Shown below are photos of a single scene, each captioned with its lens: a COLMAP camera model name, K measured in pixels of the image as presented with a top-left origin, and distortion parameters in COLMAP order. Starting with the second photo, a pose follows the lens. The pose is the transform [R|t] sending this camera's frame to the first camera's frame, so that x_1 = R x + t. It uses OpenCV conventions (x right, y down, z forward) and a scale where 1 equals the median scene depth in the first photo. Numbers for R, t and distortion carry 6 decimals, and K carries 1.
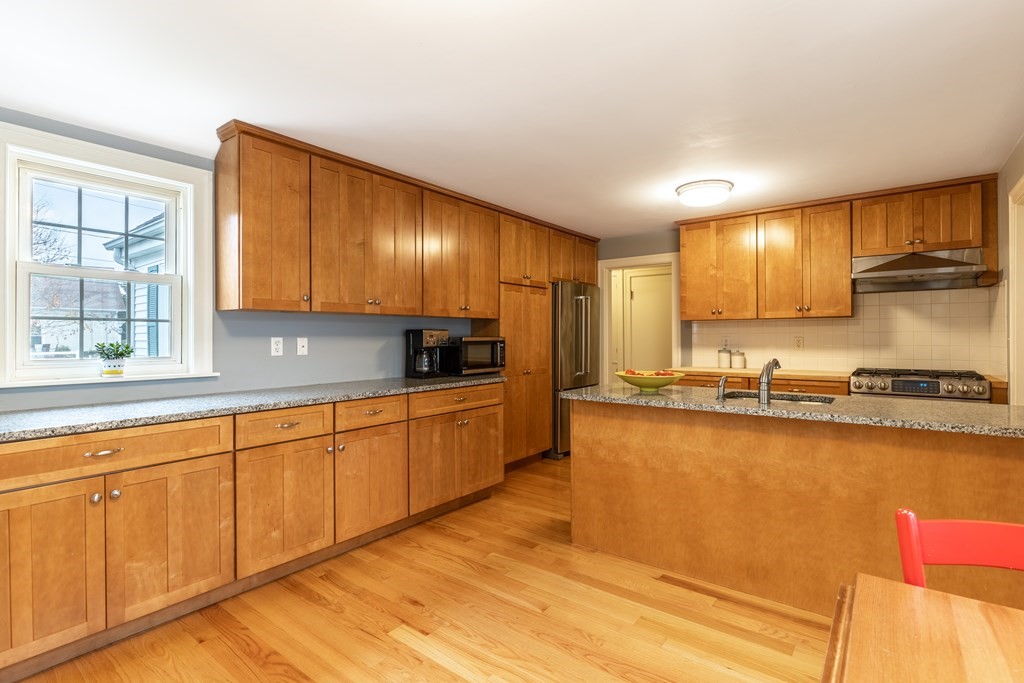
lens RADIAL K [[500.9, 0, 516.7], [0, 500.9, 336.3], [0, 0, 1]] dist [-0.003162, -0.000741]
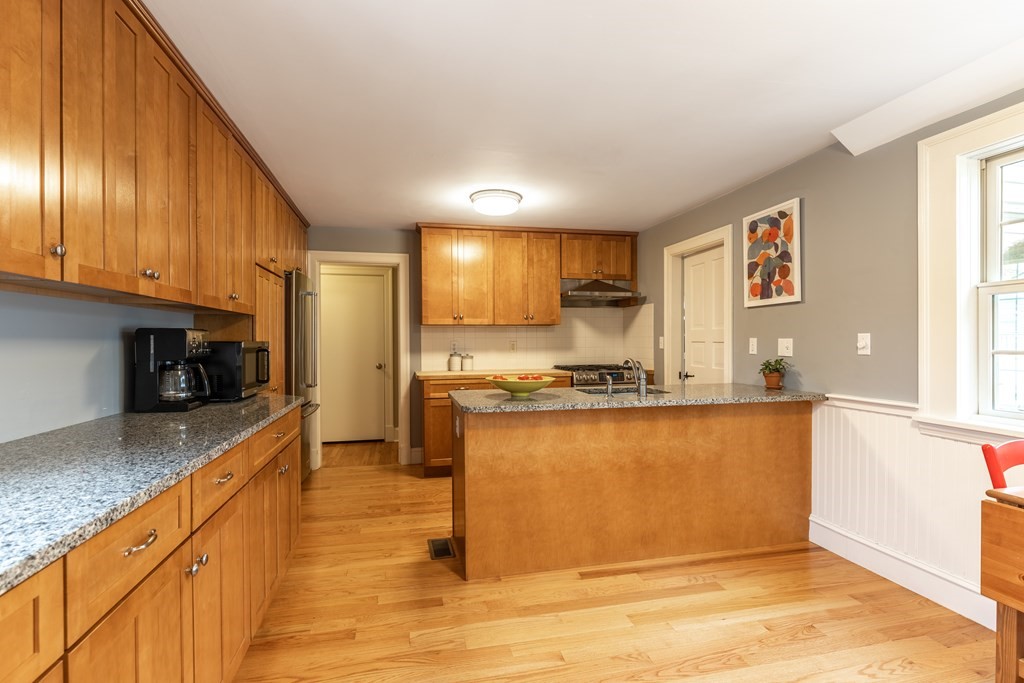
lens RADIAL K [[492.1, 0, 514.4], [0, 492.1, 344.9], [0, 0, 1]] dist [-0.002228, -0.000343]
pose [[0.627471, -0.005437, 0.778621, -0.545168], [0.001279, 0.999981, 0.005951, 0.004258], [-0.778639, -0.002738, 0.627466, 0.453215]]
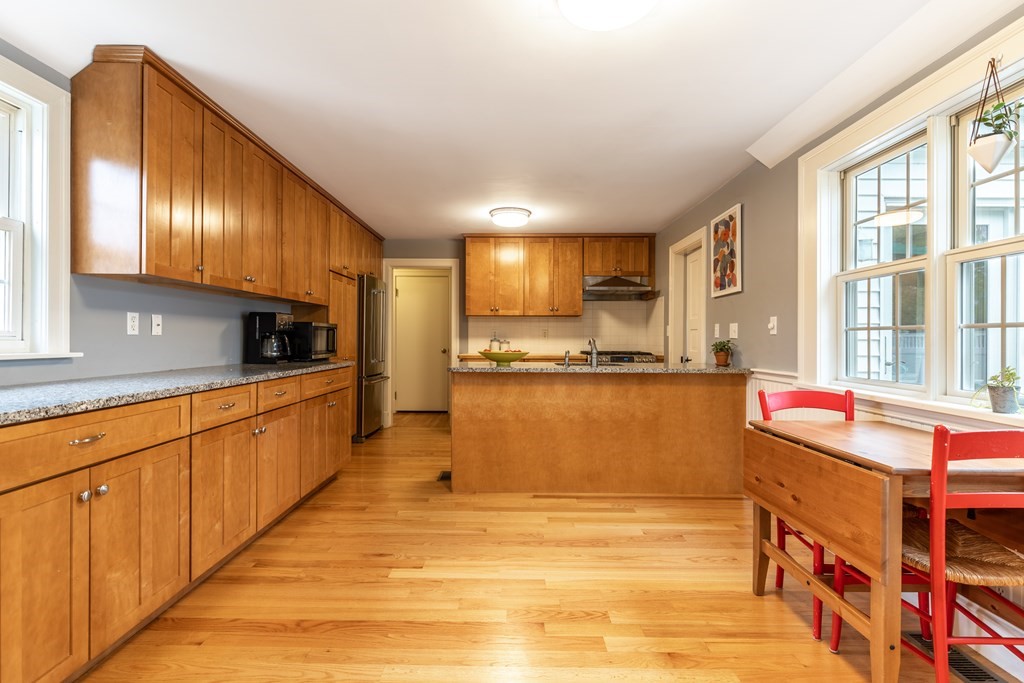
lens RADIAL K [[489.6, 0, 512.0], [0, 489.6, 341.5], [0, 0, 1]] dist [-0.000065, -0.000197]
pose [[0.790461, 0.004629, 0.612495, -0.554508], [-0.007865, 0.999966, 0.002593, 0.049680], [-0.612462, -0.006867, 0.790470, -0.021751]]
